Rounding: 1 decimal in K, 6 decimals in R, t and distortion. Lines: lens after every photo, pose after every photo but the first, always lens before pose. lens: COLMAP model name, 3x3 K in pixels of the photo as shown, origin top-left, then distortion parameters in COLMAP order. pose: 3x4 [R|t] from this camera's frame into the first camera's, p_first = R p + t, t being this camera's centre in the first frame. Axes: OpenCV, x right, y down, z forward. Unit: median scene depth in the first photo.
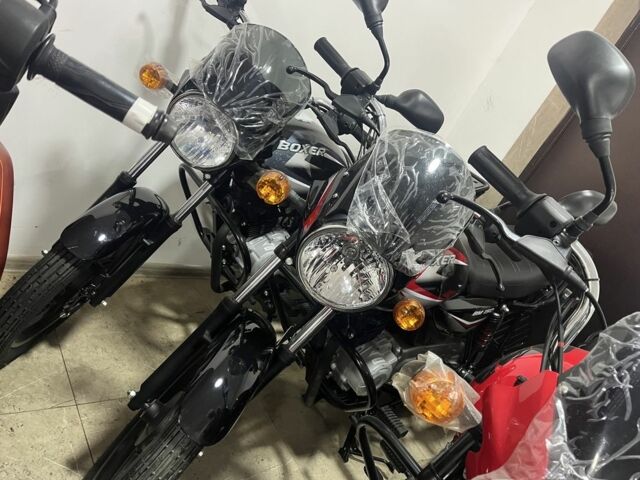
lens RADIAL K [[485.7, 0, 320.0], [0, 485.7, 240.0], [0, 0, 1]] dist [0.077889, -0.091043]
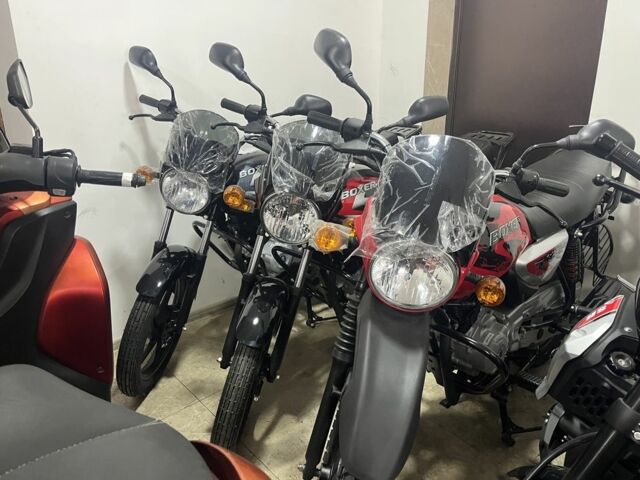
lens RADIAL K [[485.7, 0, 320.0], [0, 485.7, 240.0], [0, 0, 1]] dist [0.077889, -0.091043]
pose [[0.877049, -0.470377, -0.097626, 0.188356], [0.462646, 0.881747, -0.092093, 0.232215], [0.129400, 0.035604, 0.990953, -0.418472]]
